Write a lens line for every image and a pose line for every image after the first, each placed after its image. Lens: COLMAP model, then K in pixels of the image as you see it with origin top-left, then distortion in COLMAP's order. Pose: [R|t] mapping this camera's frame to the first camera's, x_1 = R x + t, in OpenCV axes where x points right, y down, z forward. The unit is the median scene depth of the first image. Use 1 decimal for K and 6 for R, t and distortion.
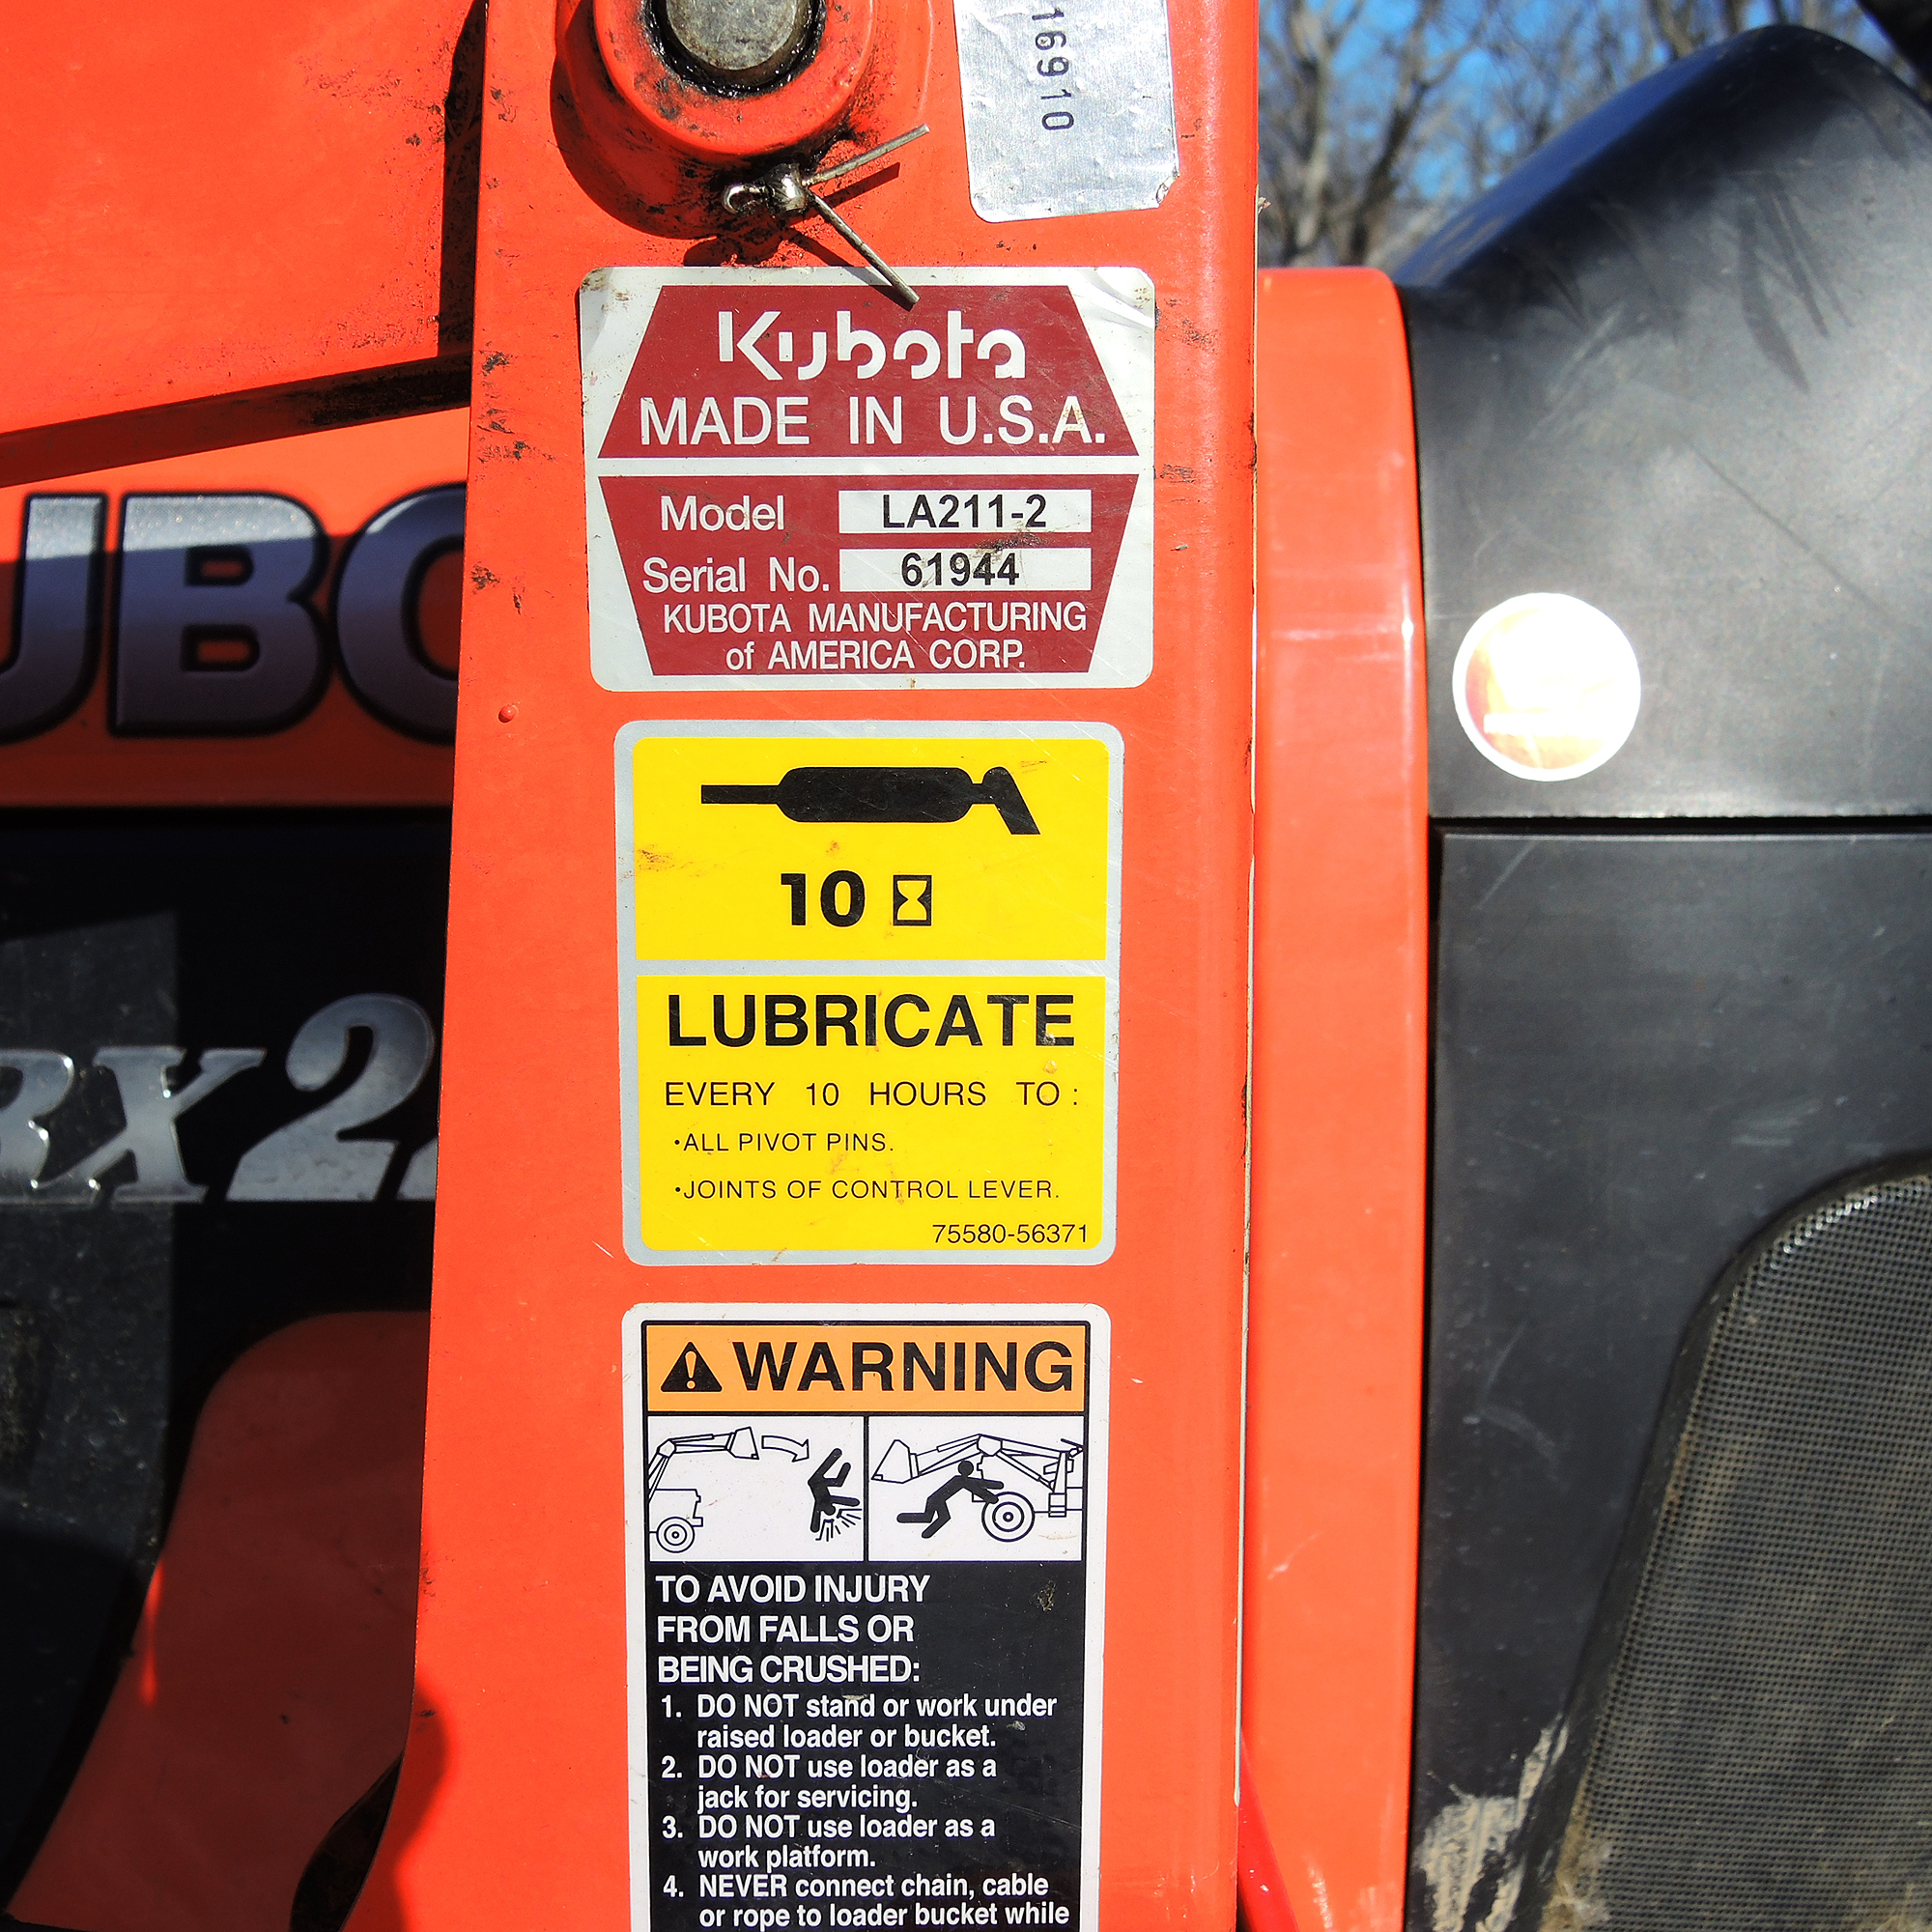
lens RADIAL K [[2156.7, 0, 966.0], [0, 2156.7, 966.0], [0, 0, 1]] dist [-0.027668, 0.040635]
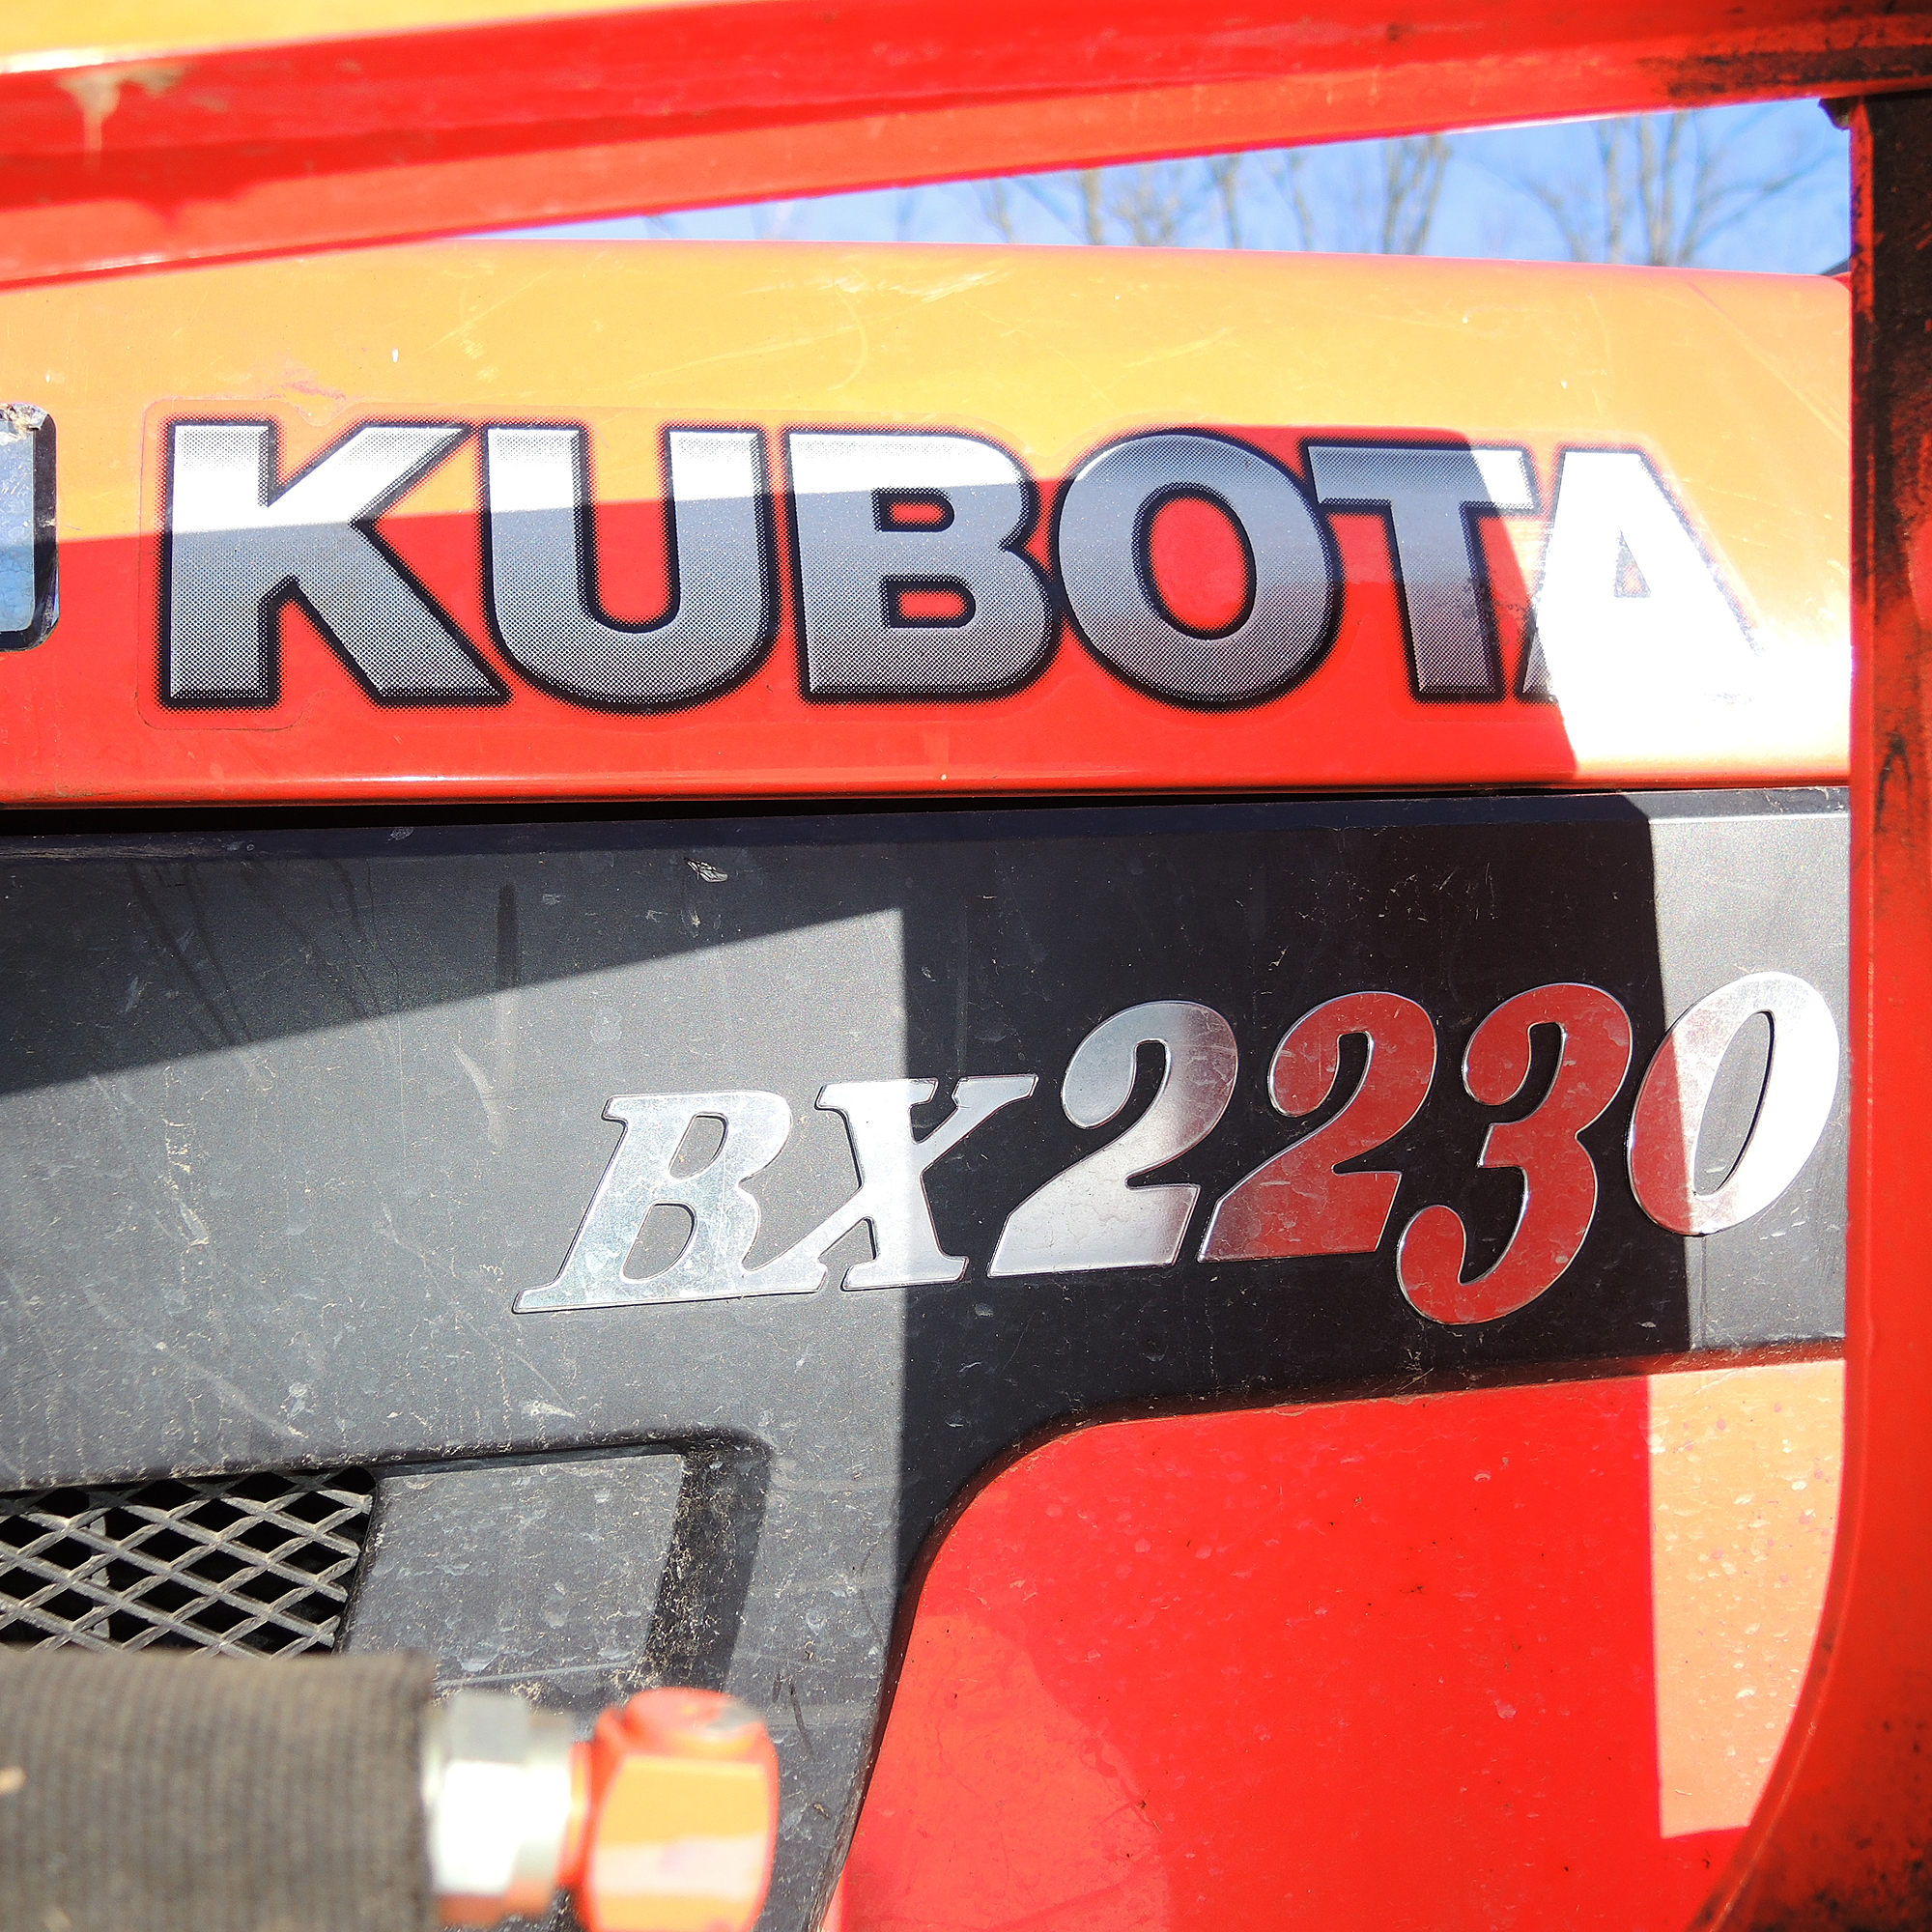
lens RADIAL K [[2156.7, 0, 966.0], [0, 2156.7, 966.0], [0, 0, 1]] dist [-0.027668, 0.040635]
pose [[0.971613, -0.028622, 0.234837, -0.531053], [0.073968, 0.979640, -0.186637, 0.143941], [-0.224714, 0.198709, 0.953949, 0.237238]]
